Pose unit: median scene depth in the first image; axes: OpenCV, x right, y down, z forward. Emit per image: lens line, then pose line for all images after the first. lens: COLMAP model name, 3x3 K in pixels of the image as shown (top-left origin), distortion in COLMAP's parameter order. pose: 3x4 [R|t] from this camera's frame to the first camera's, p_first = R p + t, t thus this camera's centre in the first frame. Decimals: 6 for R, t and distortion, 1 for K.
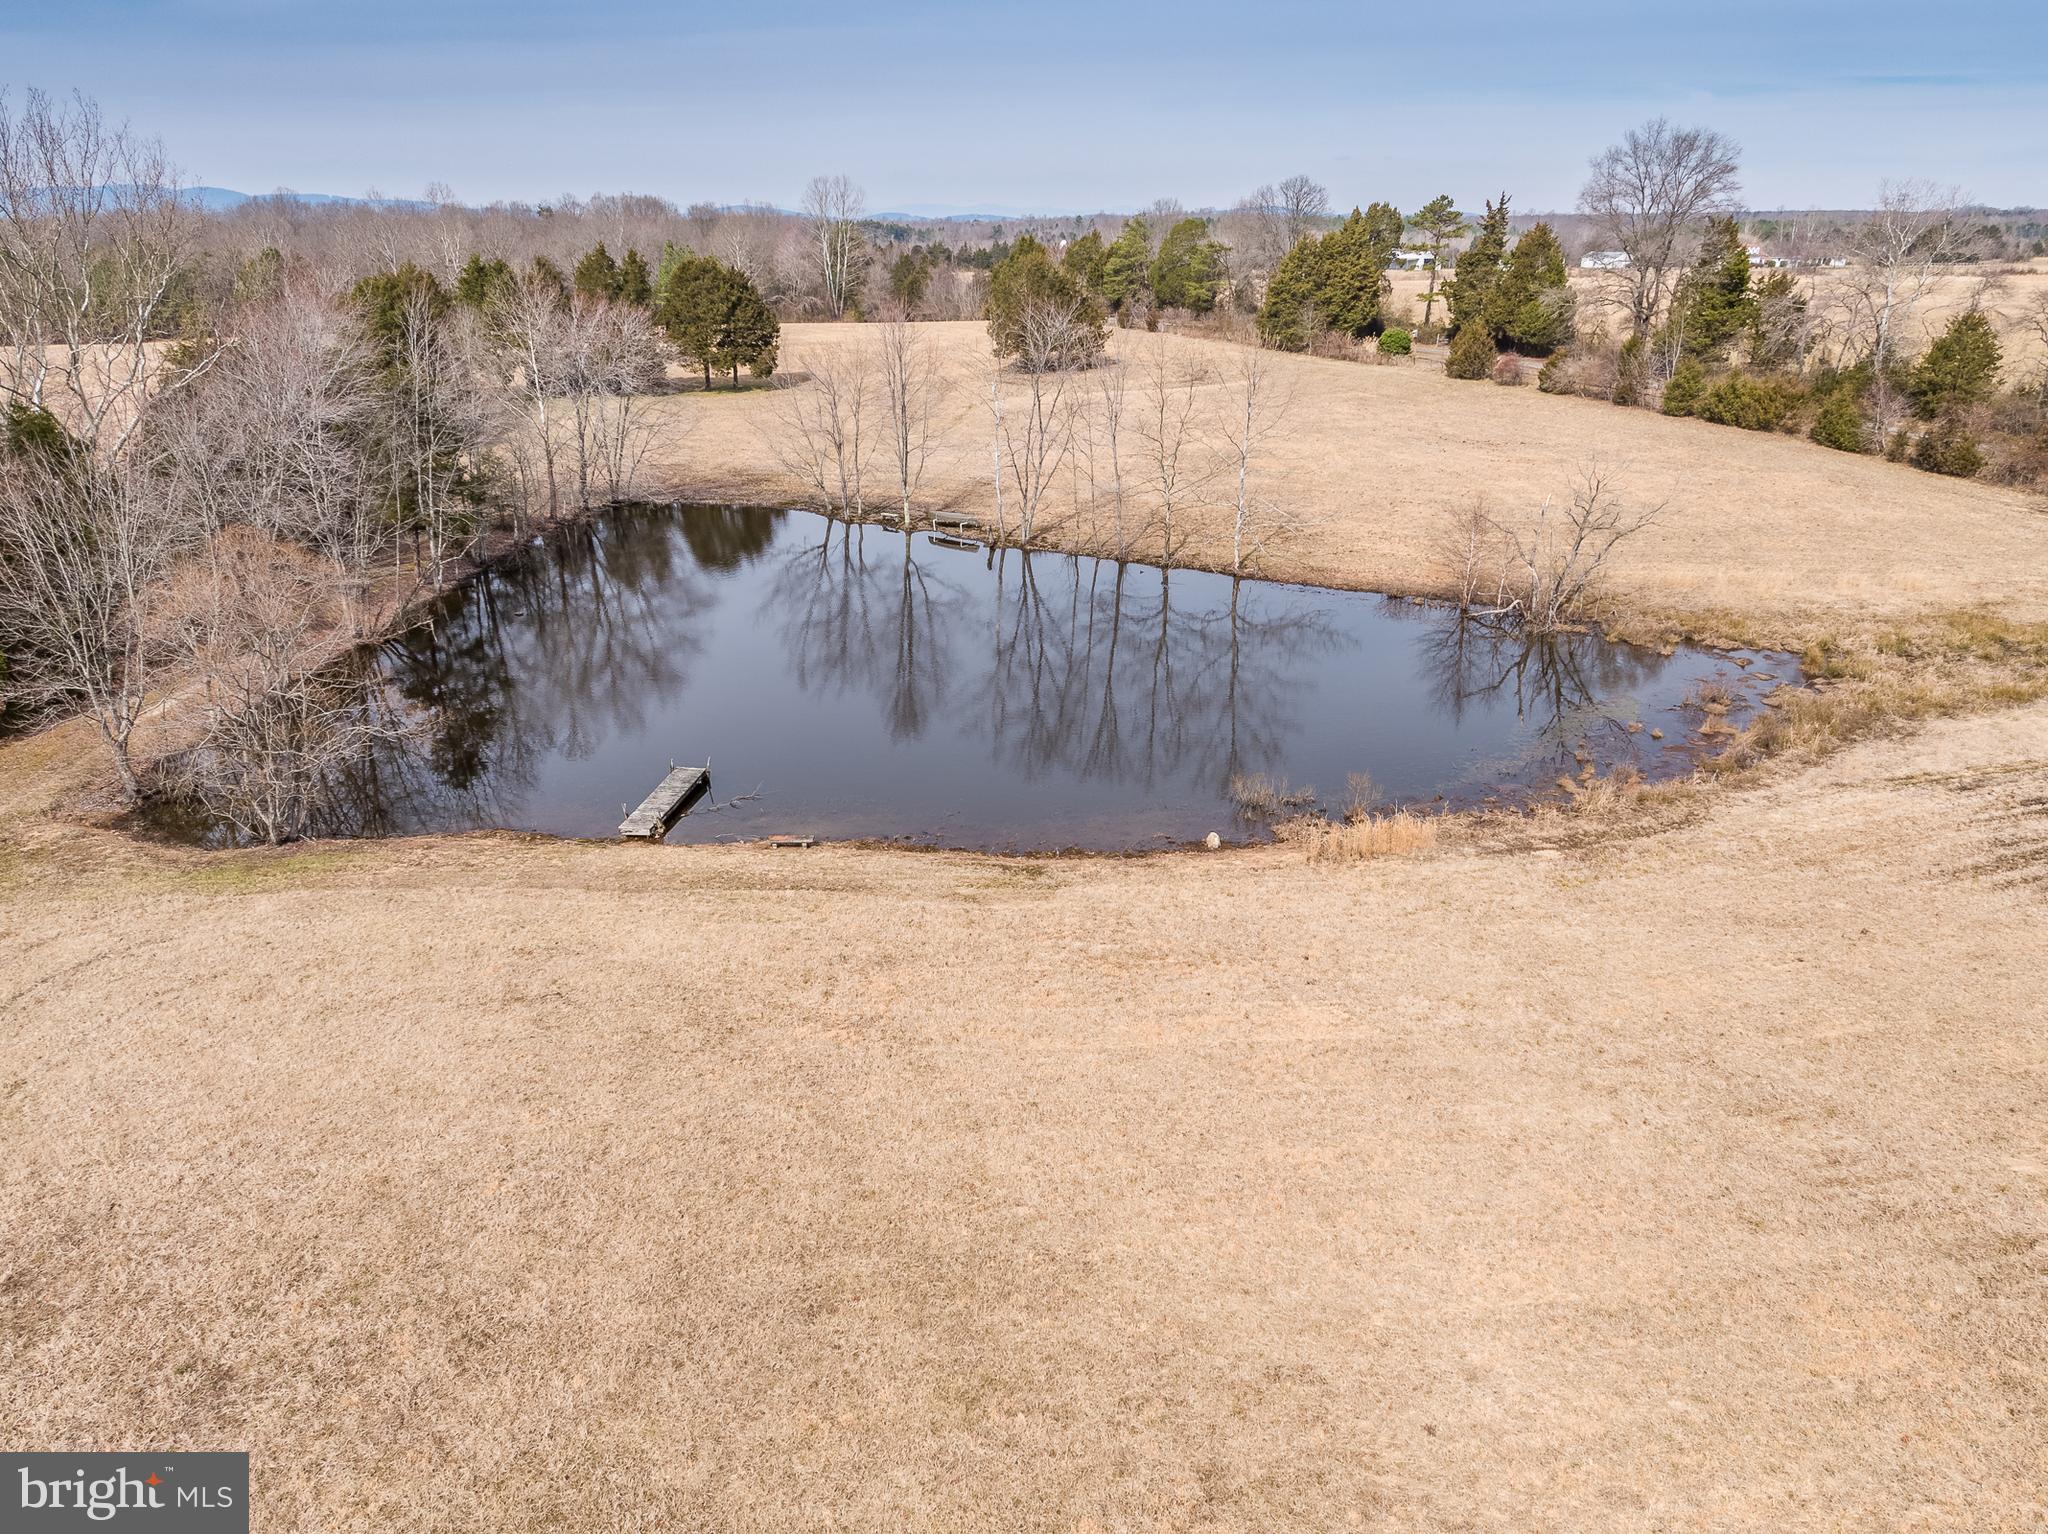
lens RADIAL K [[1469.9, 0, 1024.0], [0, 1469.9, 767.0], [0, 0, 1]] dist [0.004654, 0.006110]
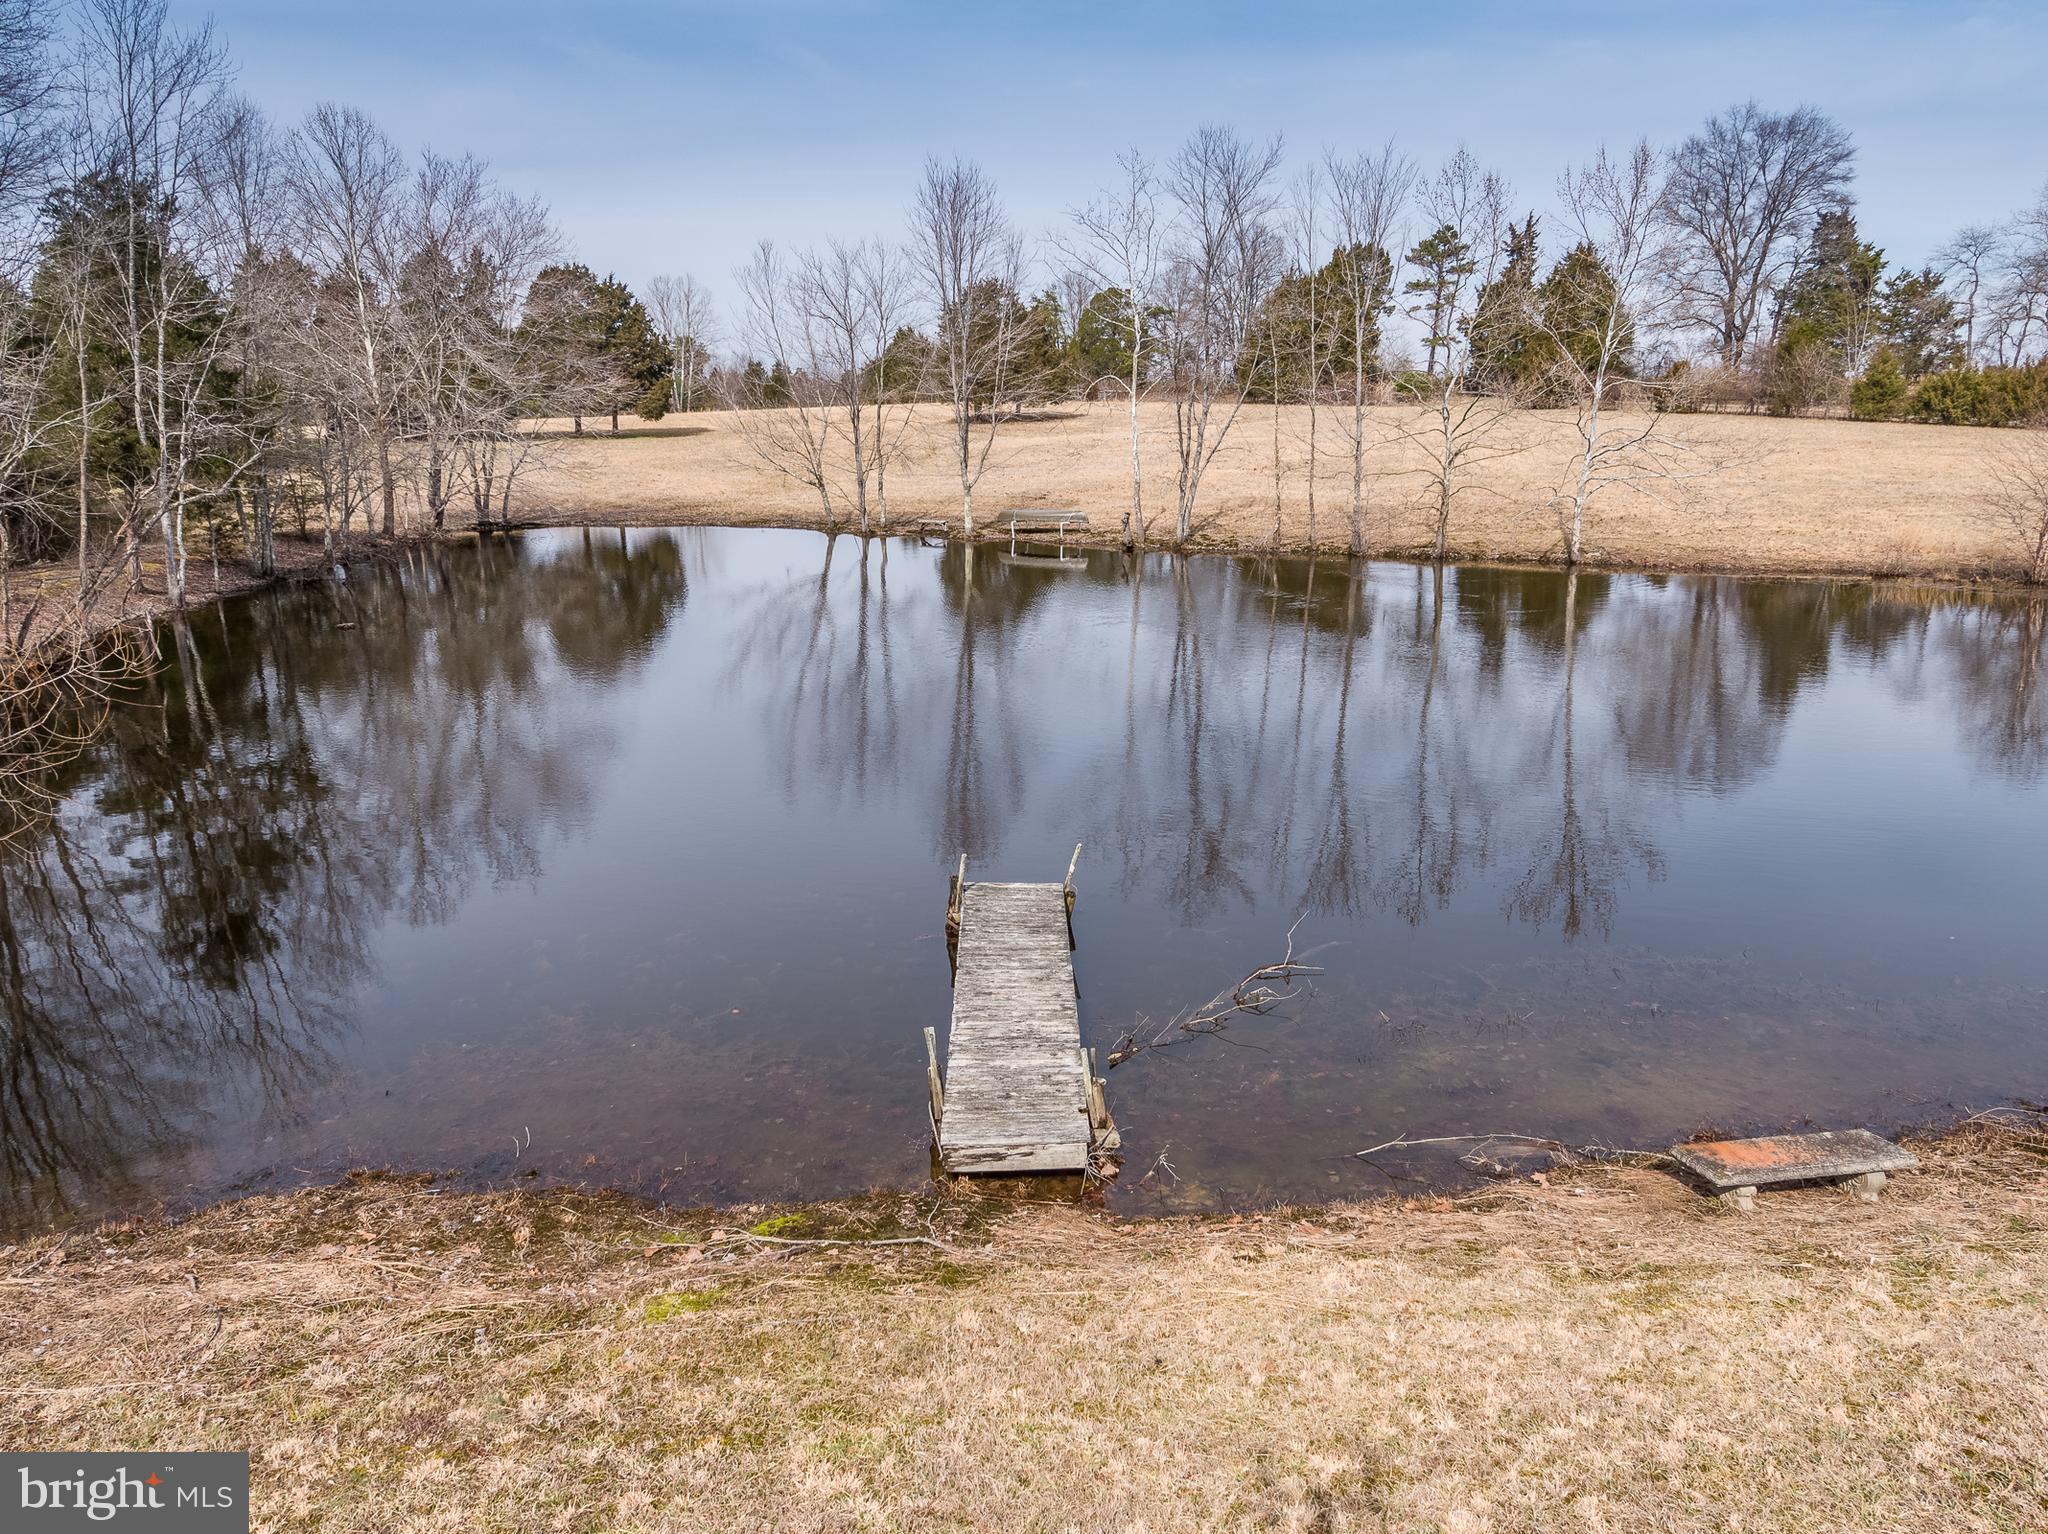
lens RADIAL K [[1469.9, 0, 1024.0], [0, 1469.9, 767.0], [0, 0, 1]] dist [0.004654, 0.006110]
pose [[0.991256, -0.035897, 0.126974, -0.113221], [0.049174, 0.993462, -0.103030, 0.003568], [-0.122445, 0.108373, 0.986541, 0.303837]]
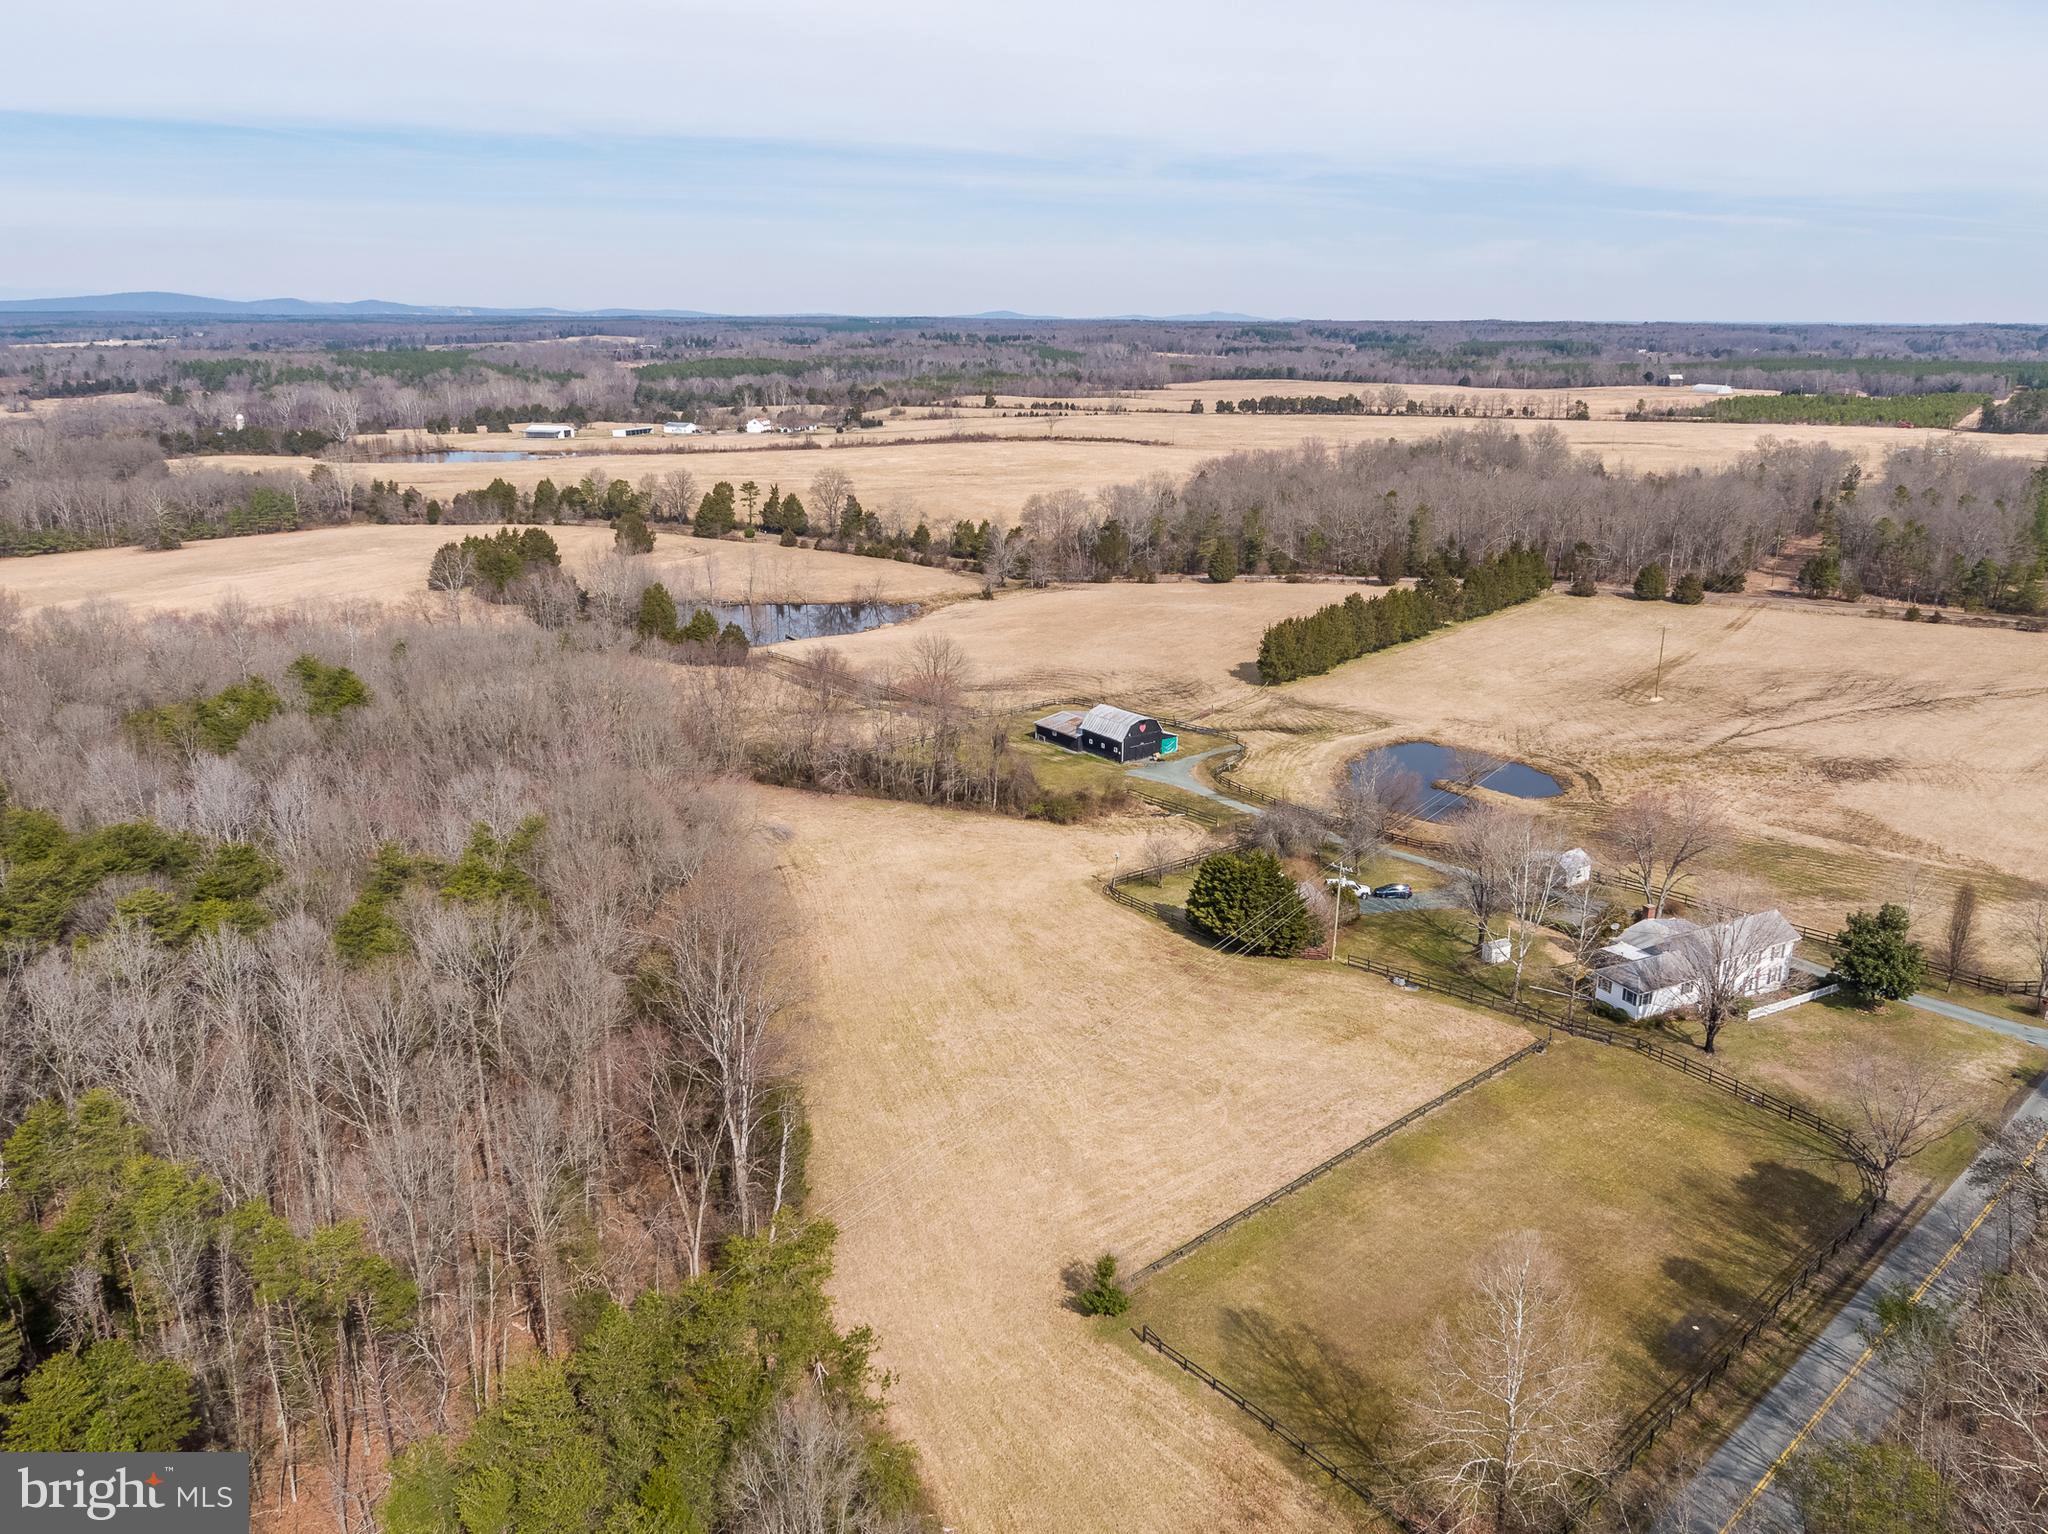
lens RADIAL K [[1469.9, 0, 1024.0], [0, 1469.9, 767.0], [0, 0, 1]] dist [0.004654, 0.006110]
pose [[0.790466, -0.183814, 0.584274, -1.496151], [0.217129, 0.976052, 0.013314, 0.320841], [-0.572729, 0.116338, 0.811447, -2.183705]]
